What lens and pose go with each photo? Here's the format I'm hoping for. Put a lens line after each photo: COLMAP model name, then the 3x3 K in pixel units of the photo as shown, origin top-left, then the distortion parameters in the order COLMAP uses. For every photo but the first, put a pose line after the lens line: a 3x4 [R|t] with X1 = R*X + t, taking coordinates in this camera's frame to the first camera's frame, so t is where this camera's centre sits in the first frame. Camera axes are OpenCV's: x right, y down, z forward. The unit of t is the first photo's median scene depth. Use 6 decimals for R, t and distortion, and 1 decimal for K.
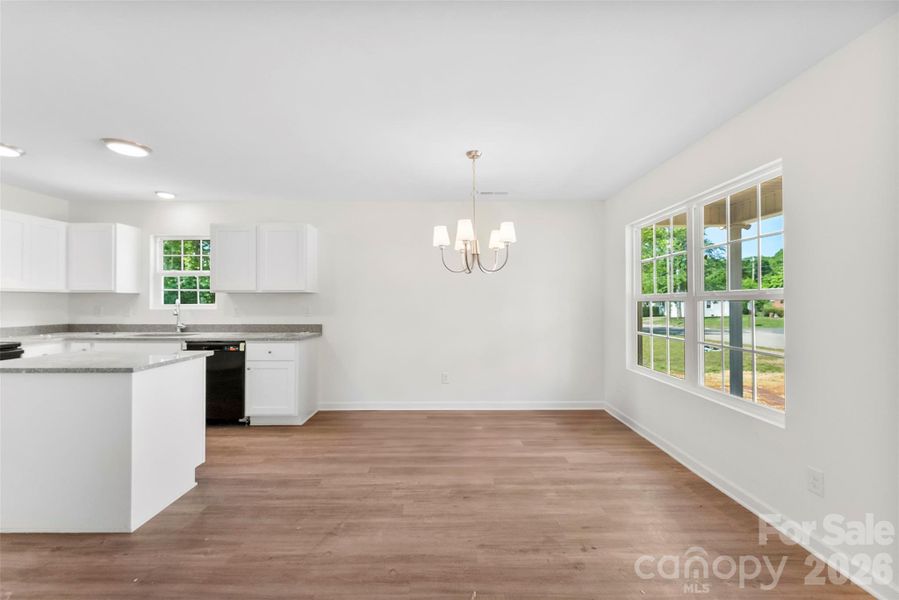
lens RADIAL K [[369.2, 0, 449.5], [0, 369.2, 300.0], [0, 0, 1]] dist [0.003286, 0.000131]
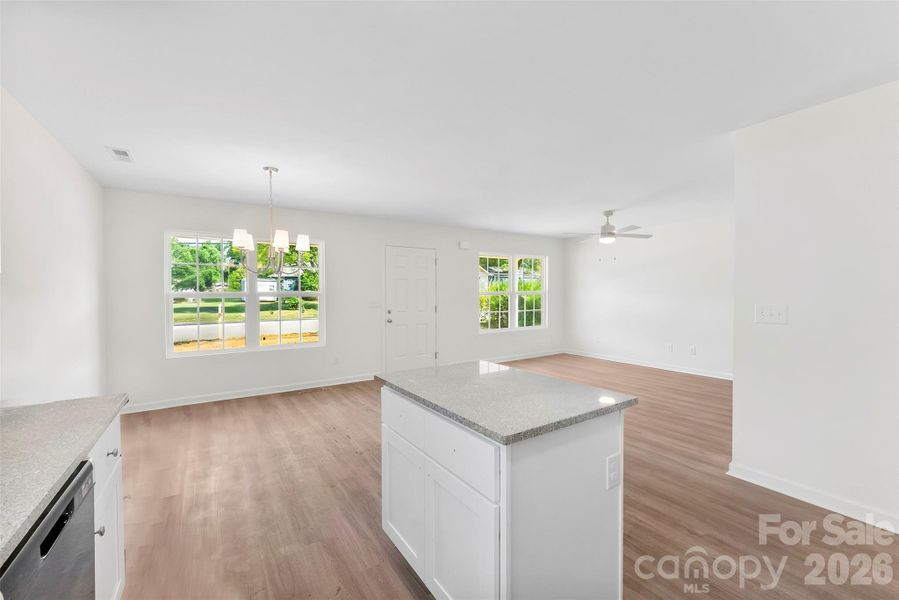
lens RADIAL K [[369.2, 0, 449.5], [0, 369.2, 300.0], [0, 0, 1]] dist [0.003286, 0.000131]
pose [[-0.547682, -0.014201, 0.836566, -1.398920], [-0.001267, 0.999869, 0.016144, -0.013252], [-0.836686, 0.007782, -0.547628, 1.364514]]
